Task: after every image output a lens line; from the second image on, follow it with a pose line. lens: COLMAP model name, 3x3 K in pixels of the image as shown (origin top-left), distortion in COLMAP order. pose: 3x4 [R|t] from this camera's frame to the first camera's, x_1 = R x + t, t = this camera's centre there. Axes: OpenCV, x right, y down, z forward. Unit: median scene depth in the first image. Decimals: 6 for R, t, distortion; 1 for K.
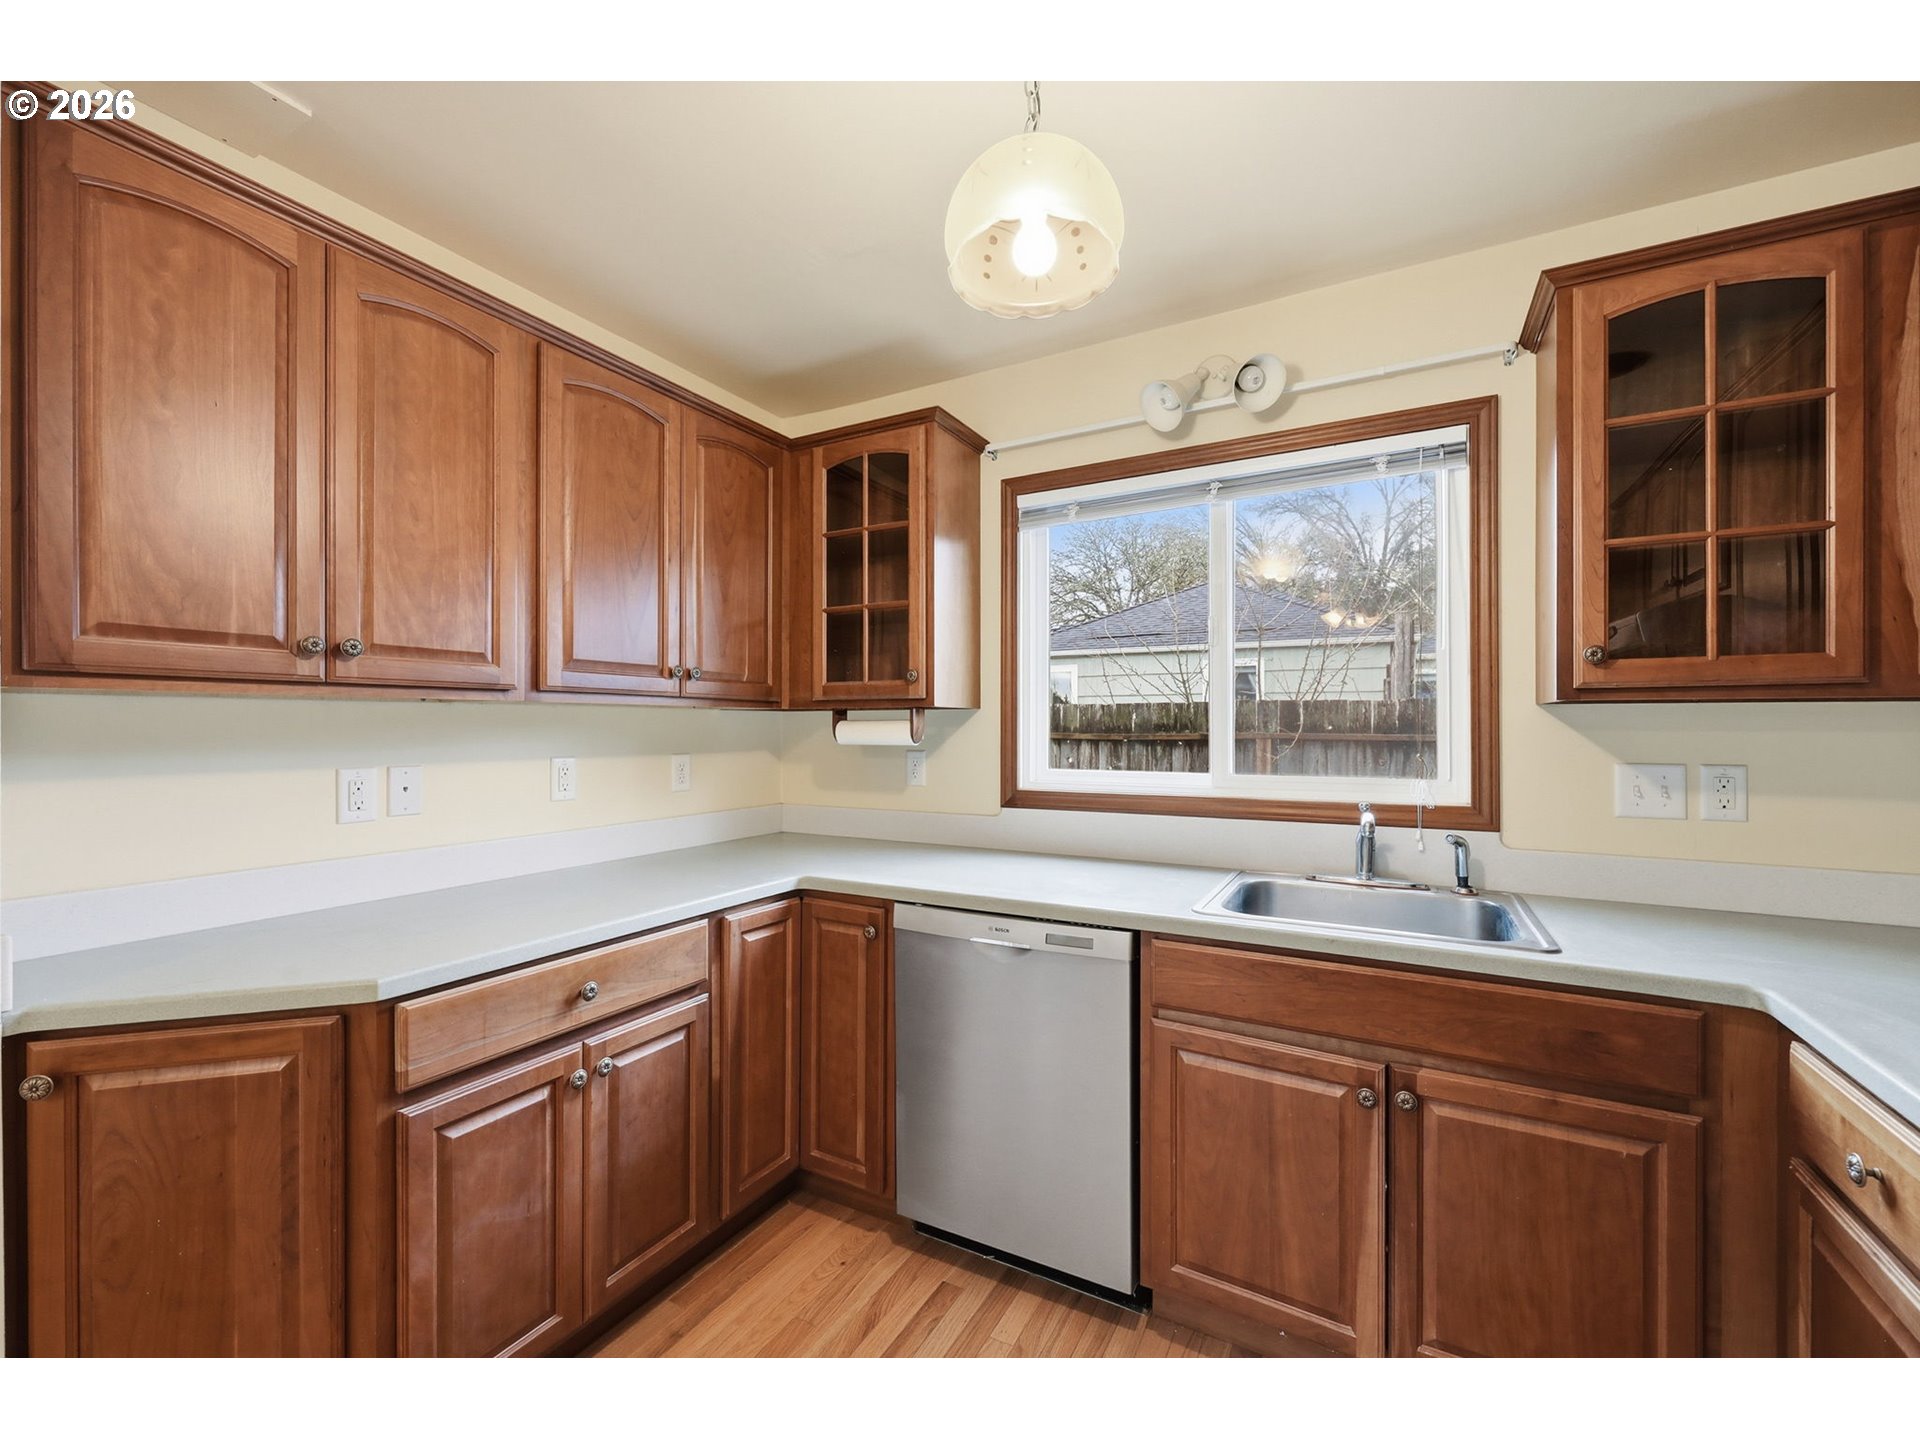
lens RADIAL K [[780.6, 0, 960.3], [0, 780.6, 724.0], [0, 0, 1]] dist [-0.001132, 0.000029]
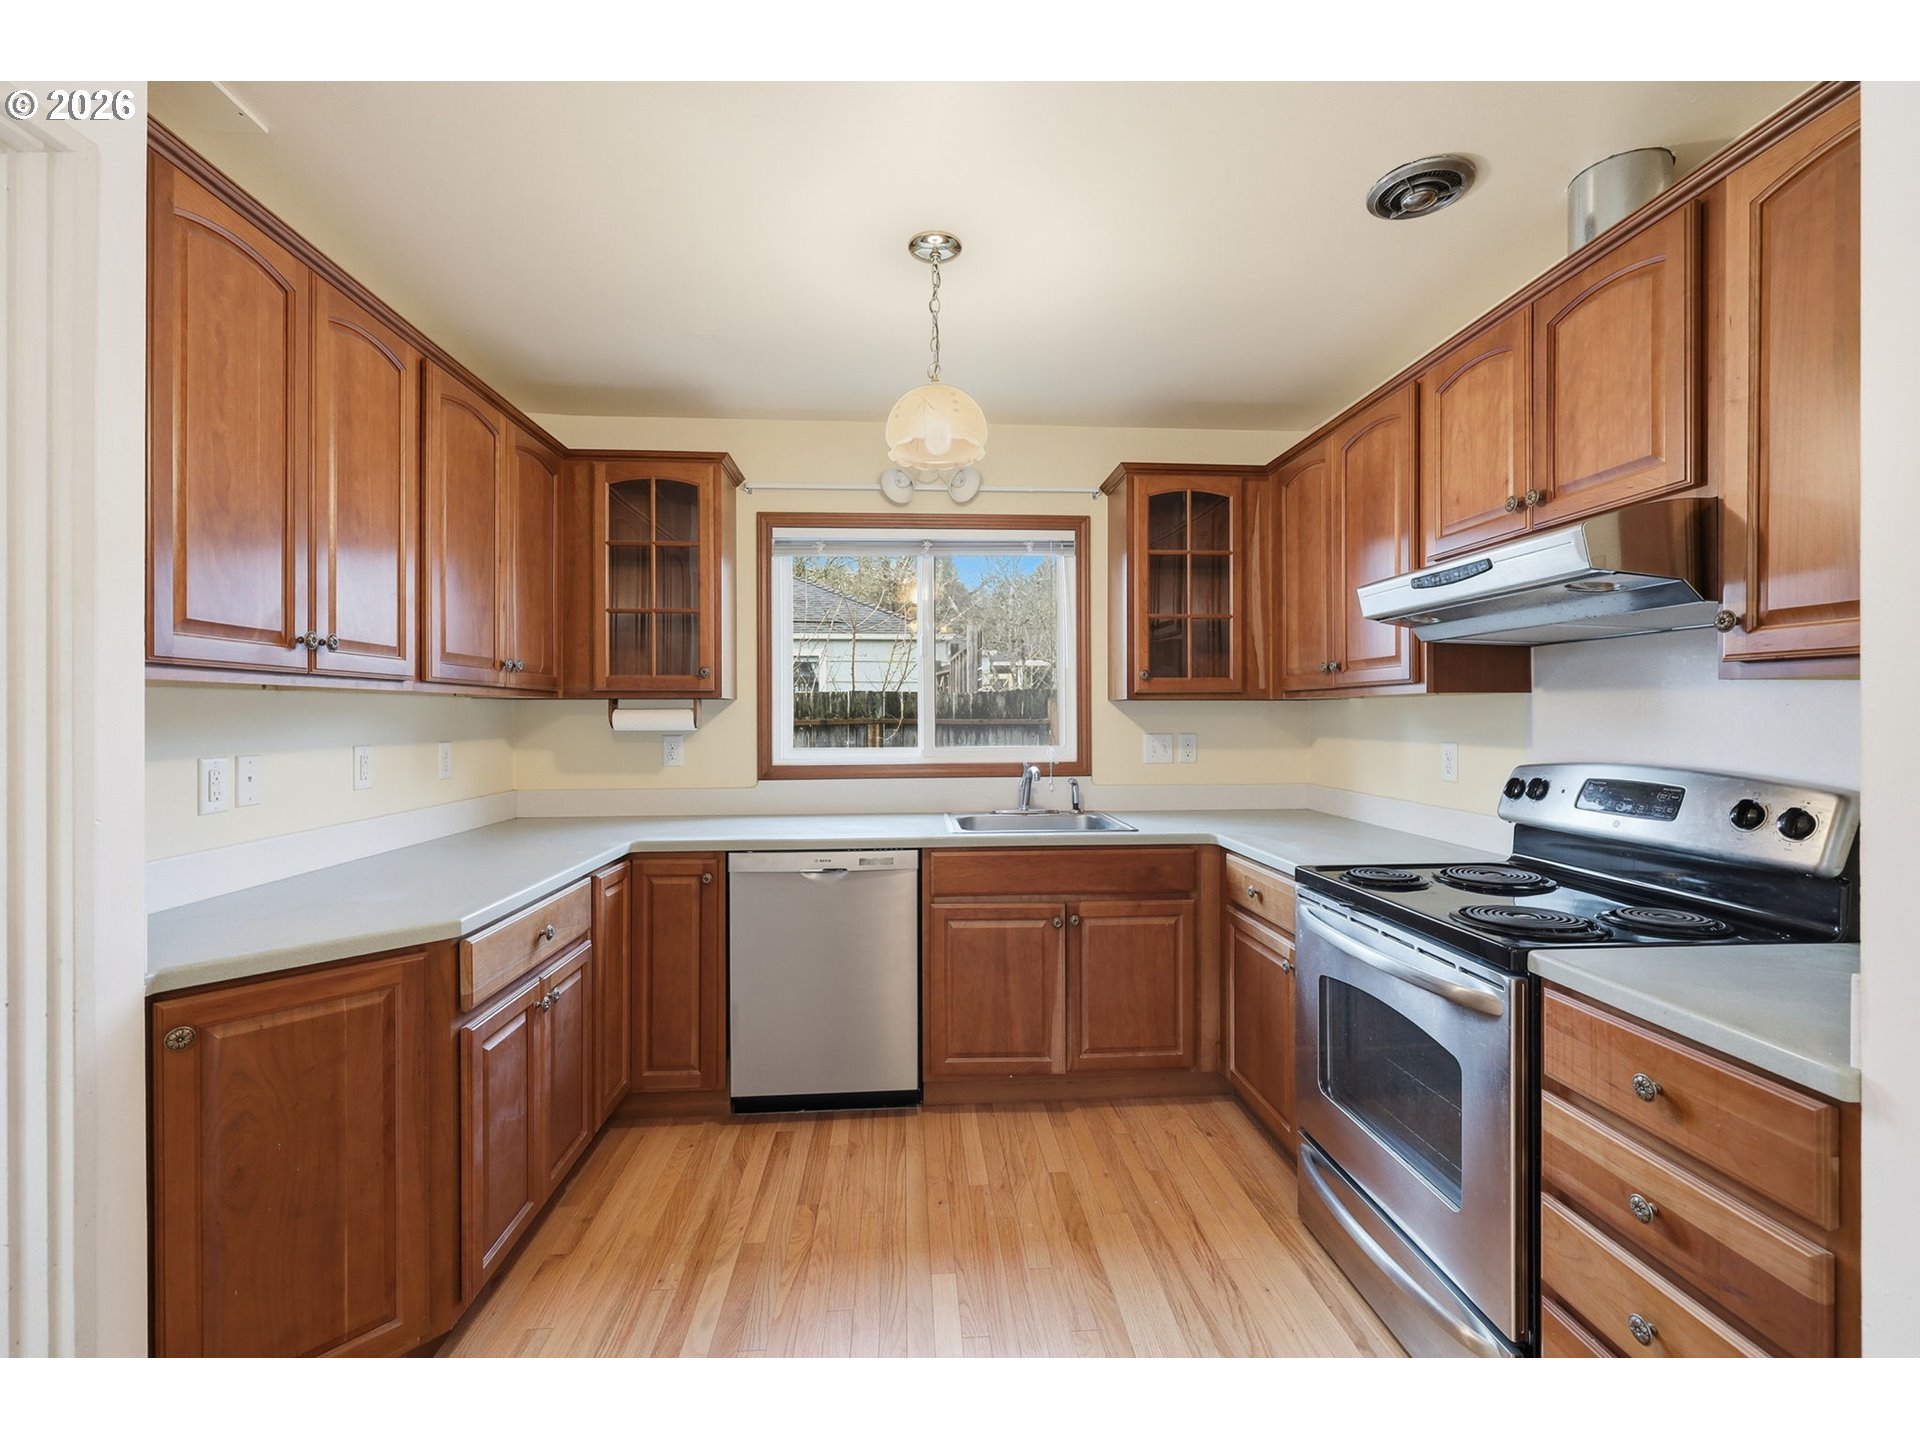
lens RADIAL K [[795.0, 0, 972.0], [0, 795.0, 709.2], [0, 0, 1]] dist [0.003027, 0.000317]
pose [[0.841761, 0.001397, 0.539848, -0.479640], [0.000112, 0.999996, -0.002763, -0.001107], [-0.539850, 0.002386, 0.841758, -0.324633]]
